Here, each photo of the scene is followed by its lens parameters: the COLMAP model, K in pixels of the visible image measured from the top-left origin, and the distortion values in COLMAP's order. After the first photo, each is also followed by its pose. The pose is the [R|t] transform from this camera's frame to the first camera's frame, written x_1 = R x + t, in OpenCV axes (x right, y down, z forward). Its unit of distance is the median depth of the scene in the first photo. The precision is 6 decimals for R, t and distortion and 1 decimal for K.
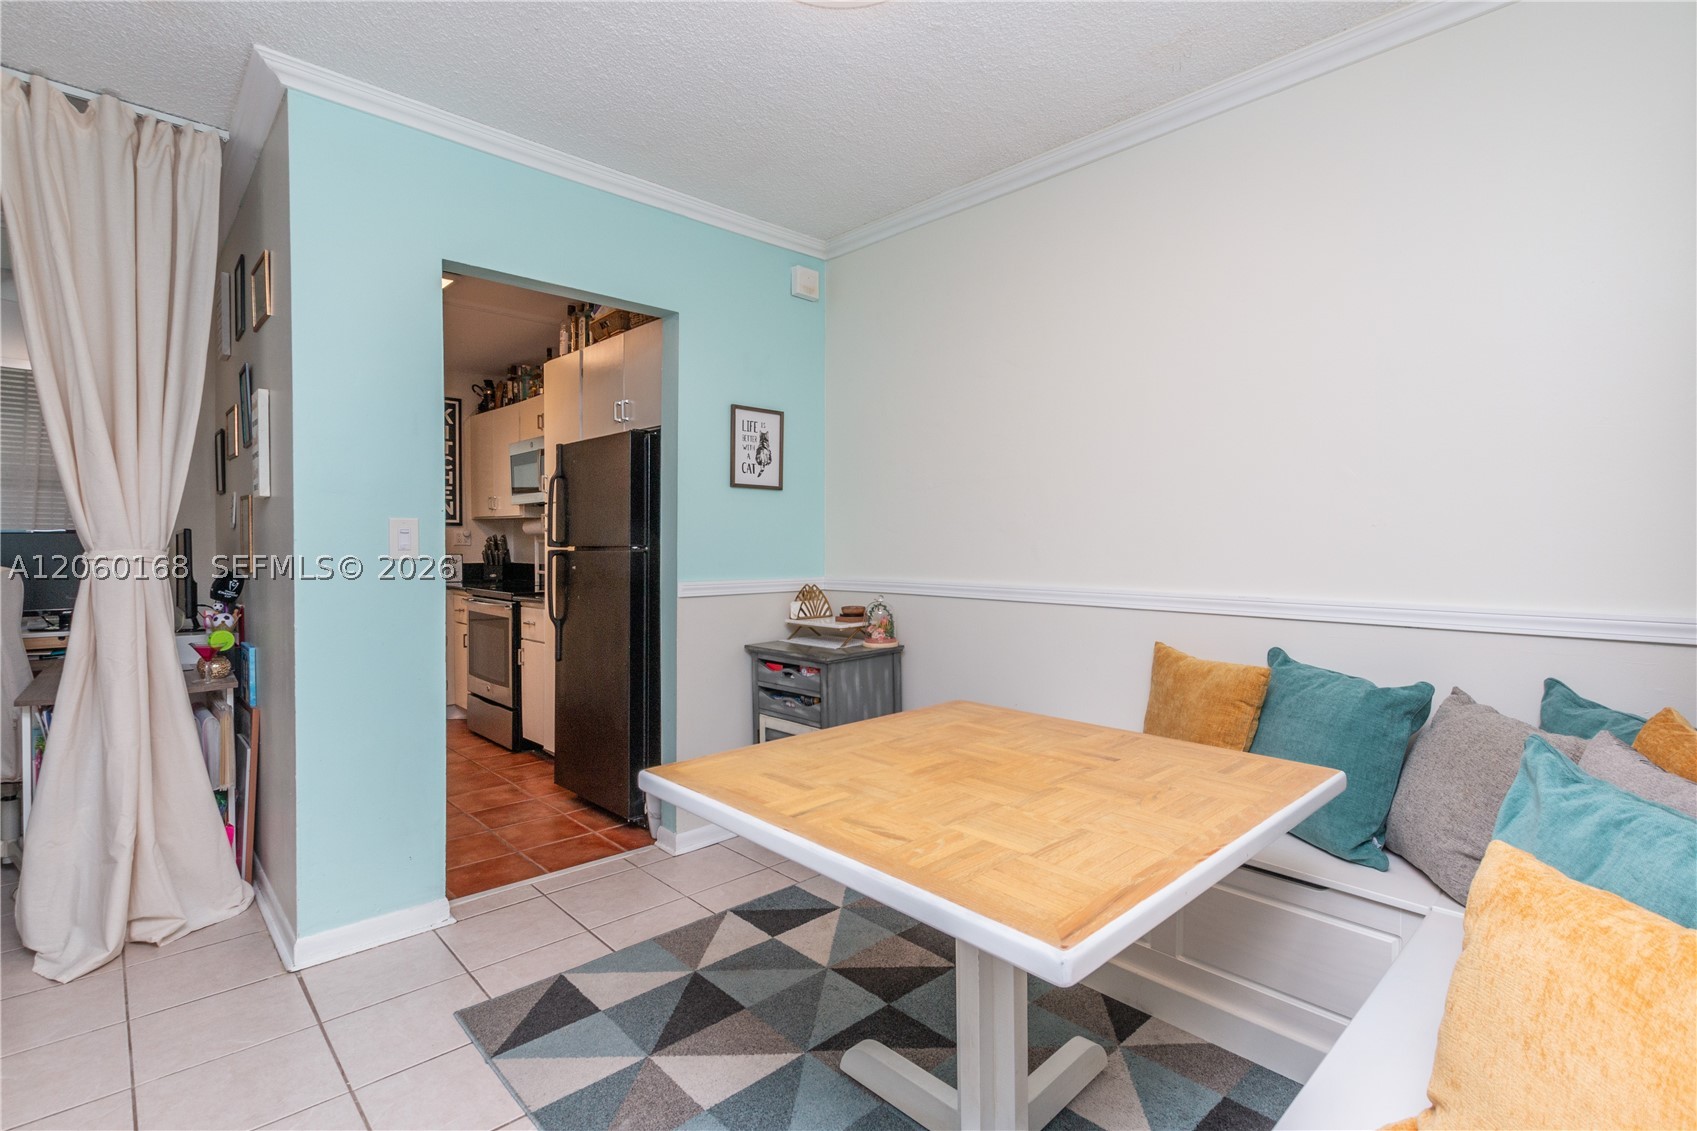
lens RADIAL K [[785.0, 0, 848.5], [0, 785.0, 565.5], [0, 0, 1]] dist [0.002067, 0.000464]
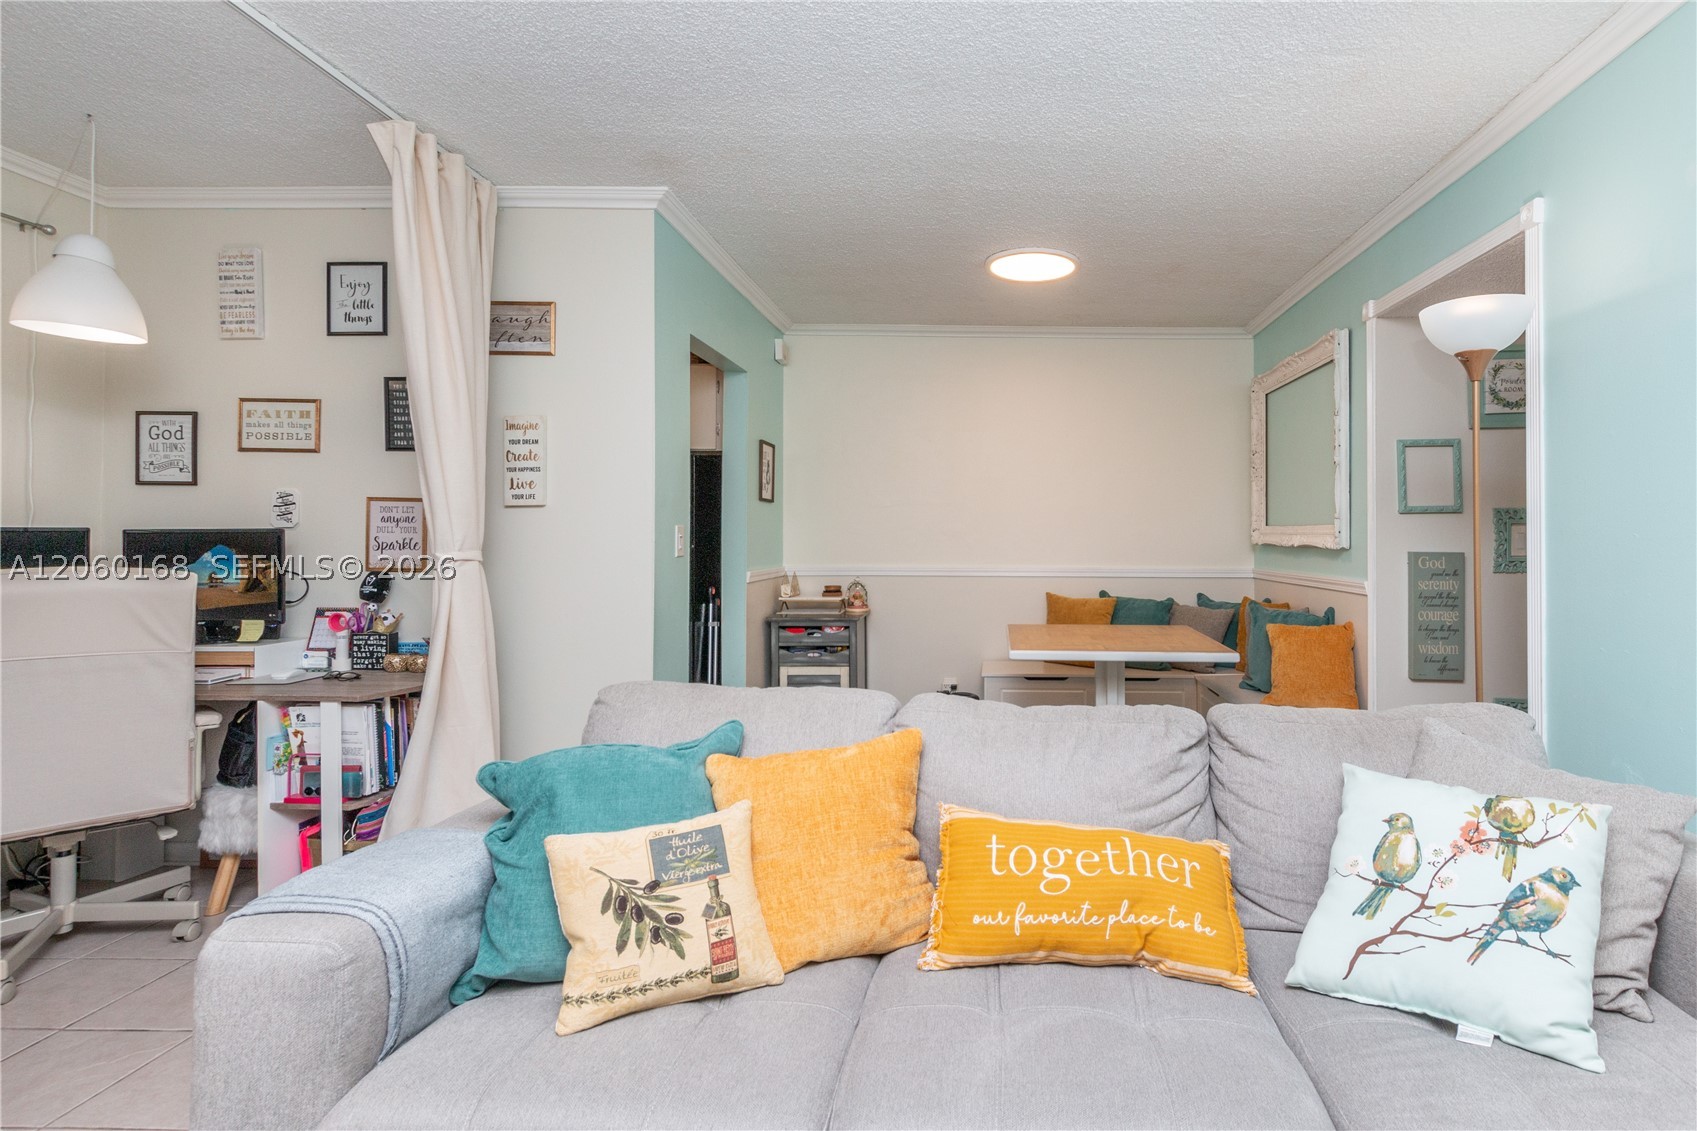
lens RADIAL K [[818.0, 0, 947.2], [0, 818.0, 525.4], [0, 0, 1]] dist [0.002382, 0.000164]
pose [[0.690831, 0.009045, 0.722959, -0.949487], [0.013600, 0.999582, -0.025501, -0.017155], [-0.722888, 0.027449, 0.690420, -0.205057]]
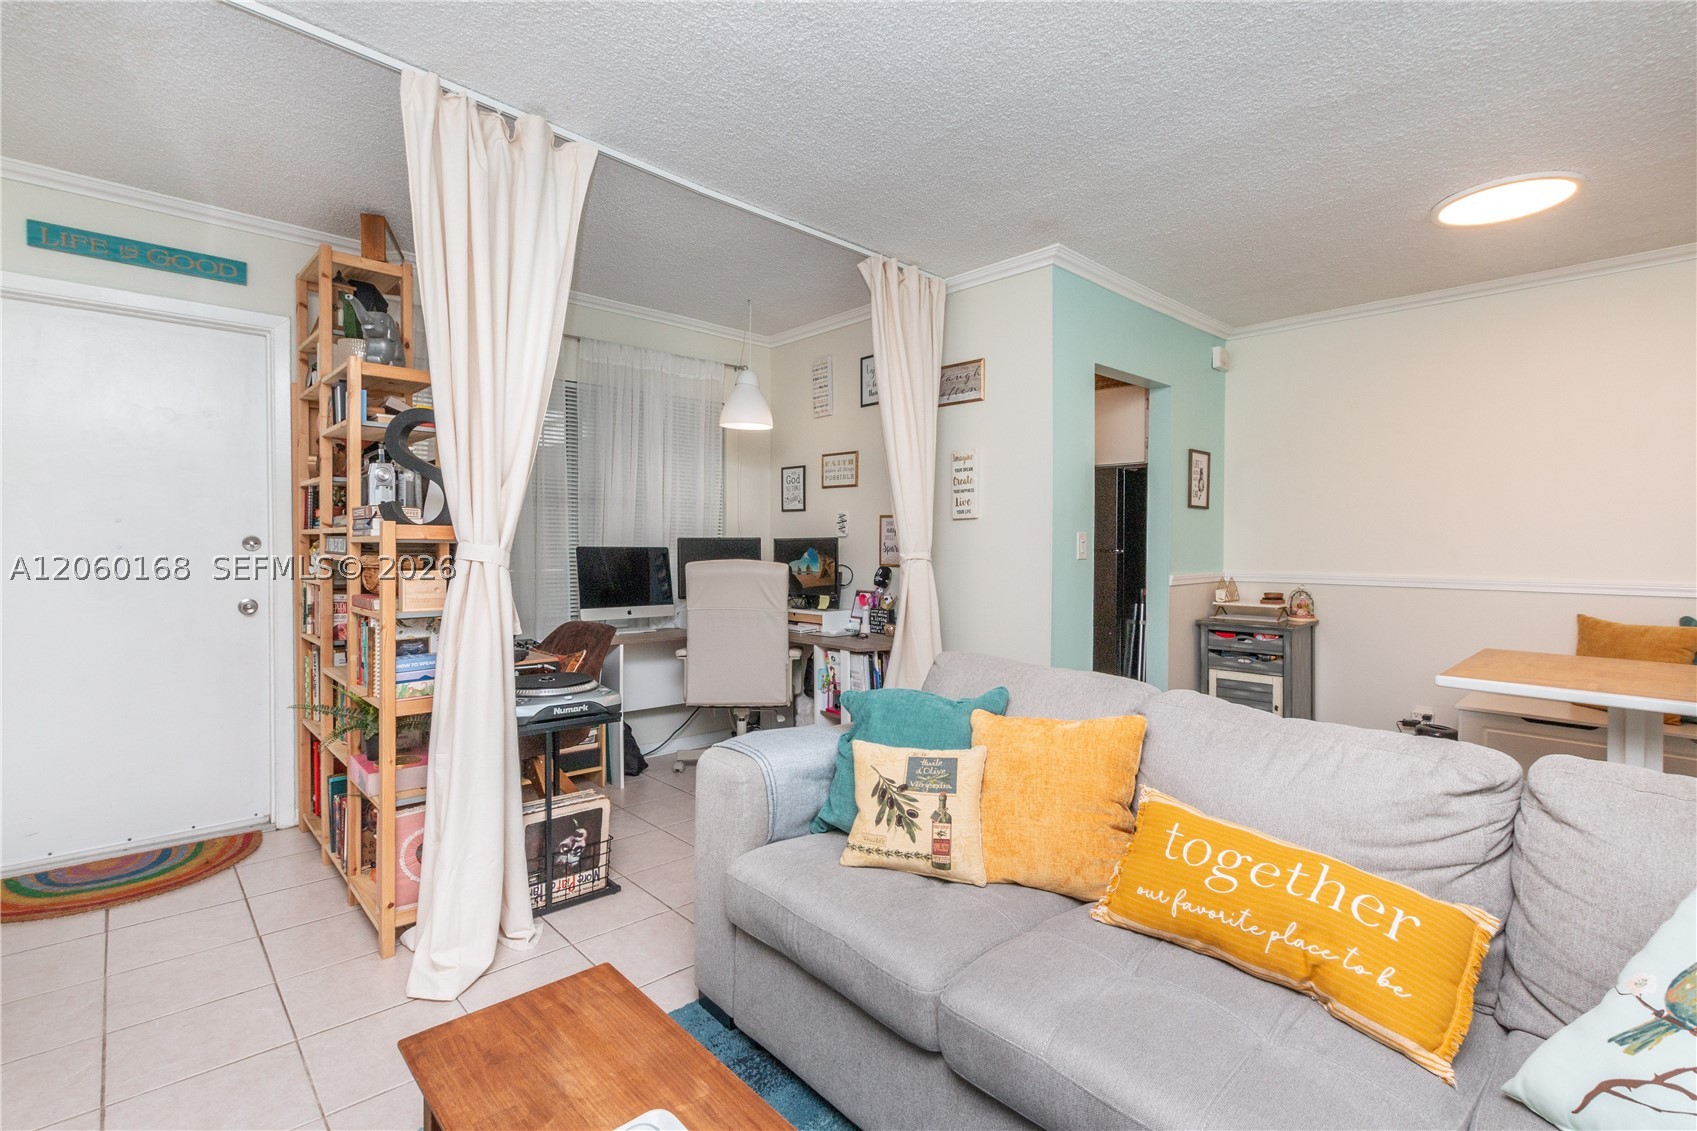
lens RADIAL K [[777.0, 0, 849.5], [0, 777.0, 551.3], [0, 0, 1]] dist [-0.000038, -0.001000]
pose [[0.999990, -0.001865, -0.003940, -0.753645], [0.001828, 0.999955, -0.009307, -0.009734], [0.003958, 0.009300, 0.999949, -0.395605]]
